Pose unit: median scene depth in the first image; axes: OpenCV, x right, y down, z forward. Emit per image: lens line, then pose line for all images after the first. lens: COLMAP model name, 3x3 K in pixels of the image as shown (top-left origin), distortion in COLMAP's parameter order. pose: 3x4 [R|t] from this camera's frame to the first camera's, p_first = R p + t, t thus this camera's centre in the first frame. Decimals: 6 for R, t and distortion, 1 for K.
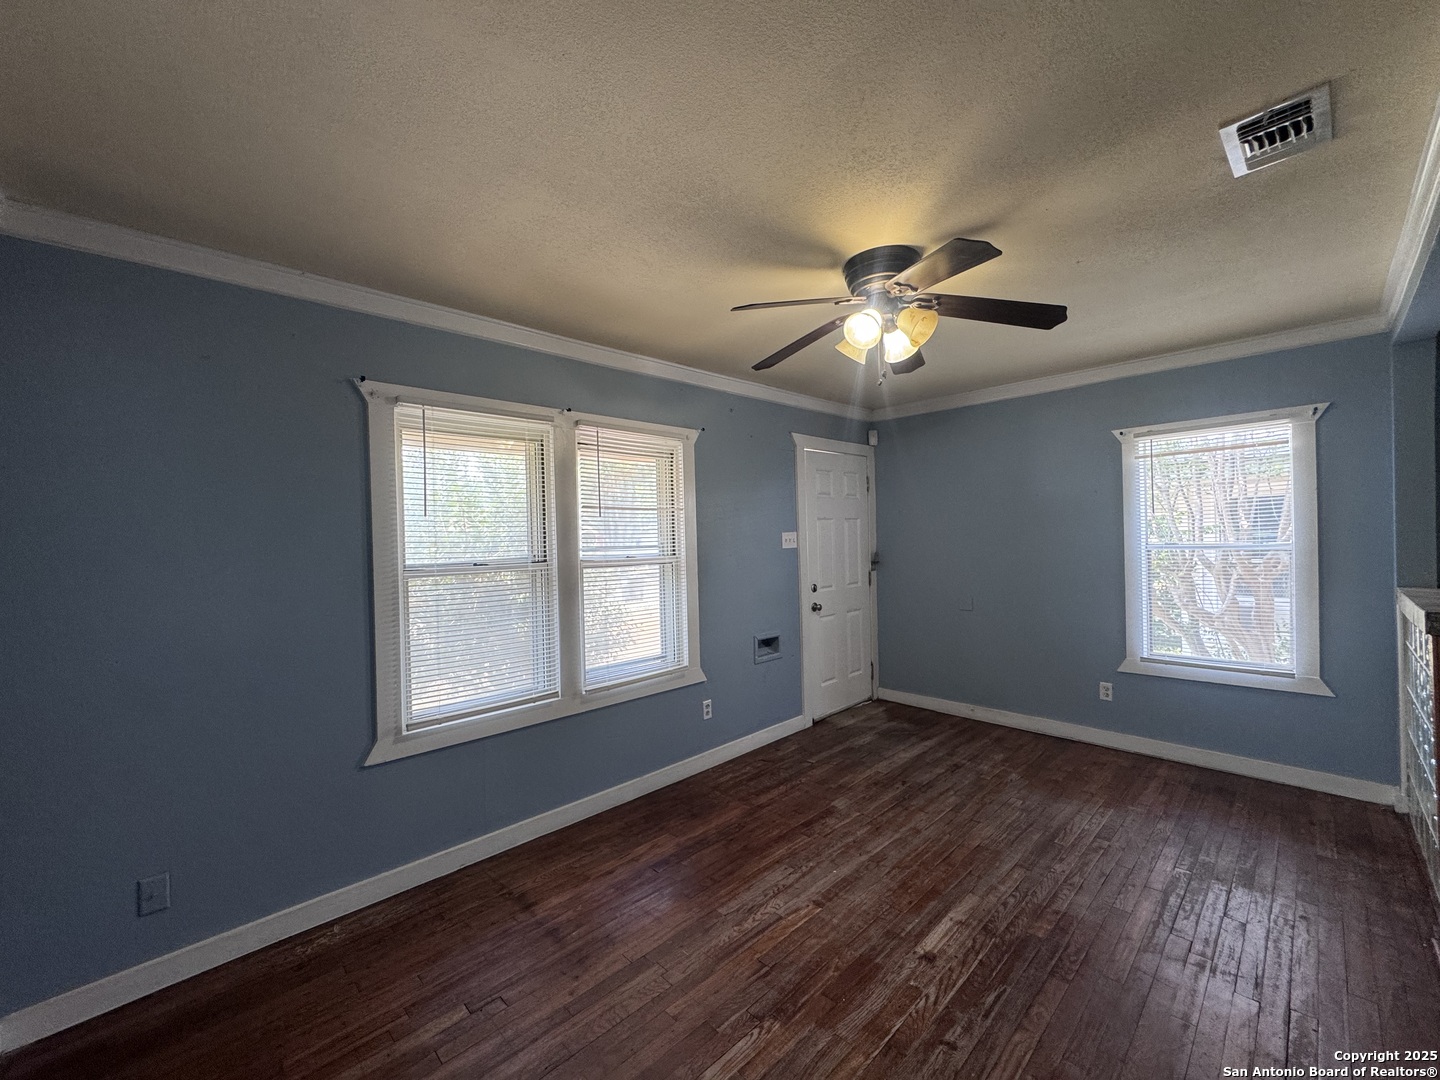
lens RADIAL K [[575.8, 0, 720.5], [0, 575.8, 541.5], [0, 0, 1]] dist [-0.003255, -0.000232]
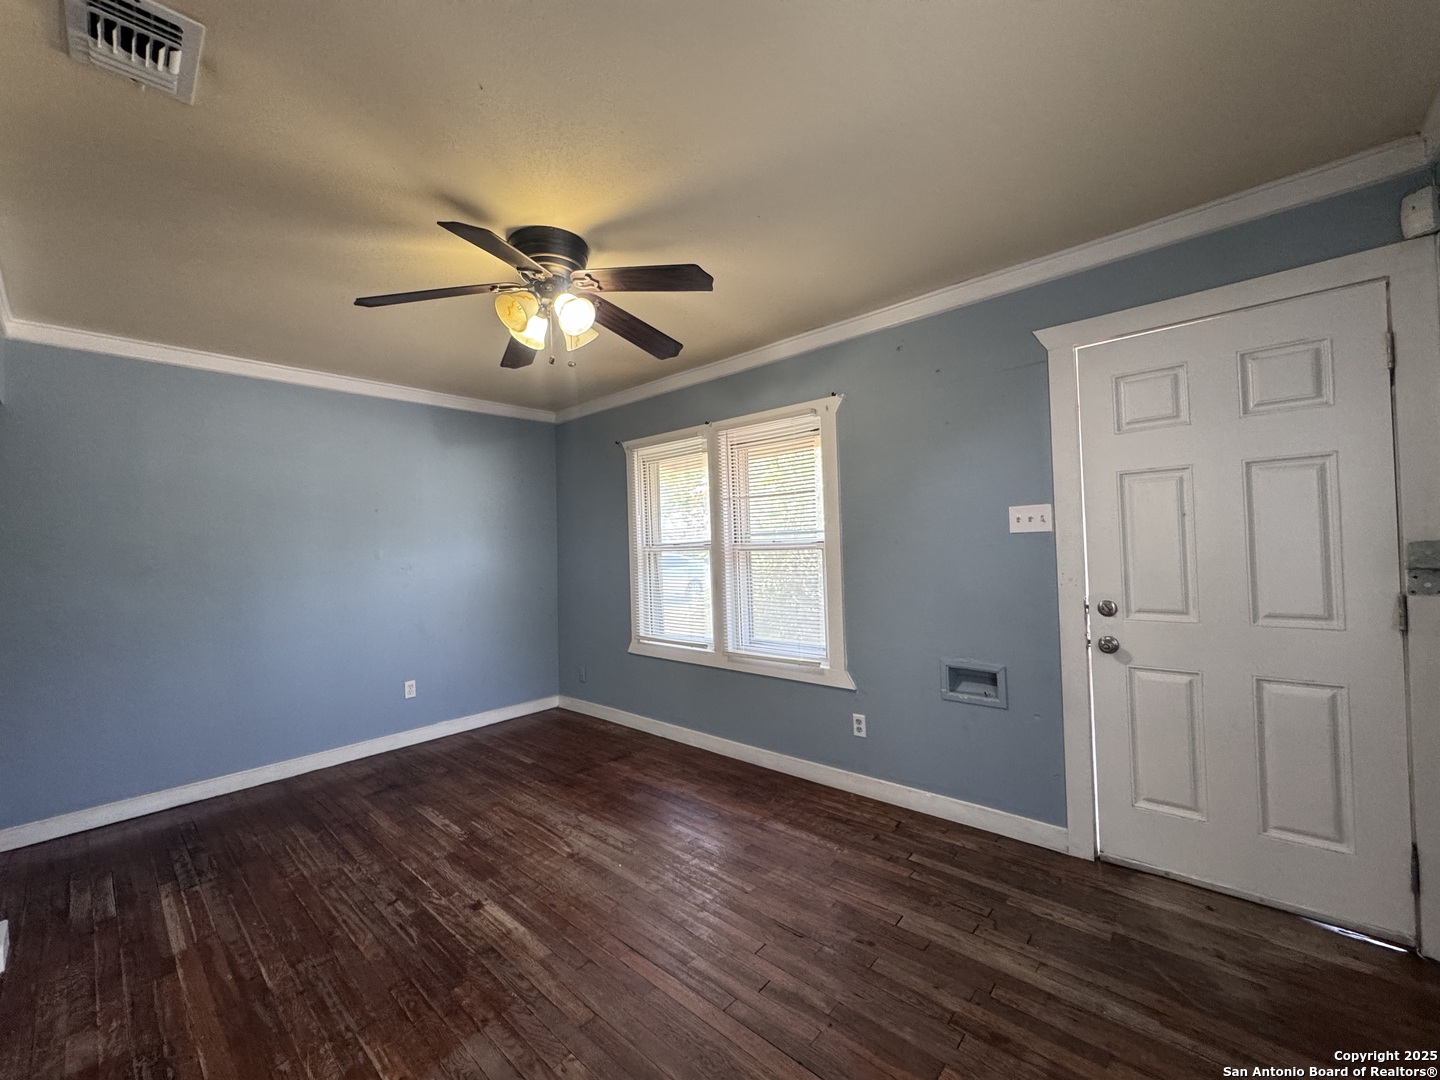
lens RADIAL K [[575.8, 0, 720.5], [0, 575.8, 541.5], [0, 0, 1]] dist [-0.003255, -0.000232]
pose [[0.076459, 0.023922, -0.996786, 0.821875], [0.025556, 0.999337, 0.025943, -0.002871], [0.996745, -0.027457, 0.075796, 0.771537]]
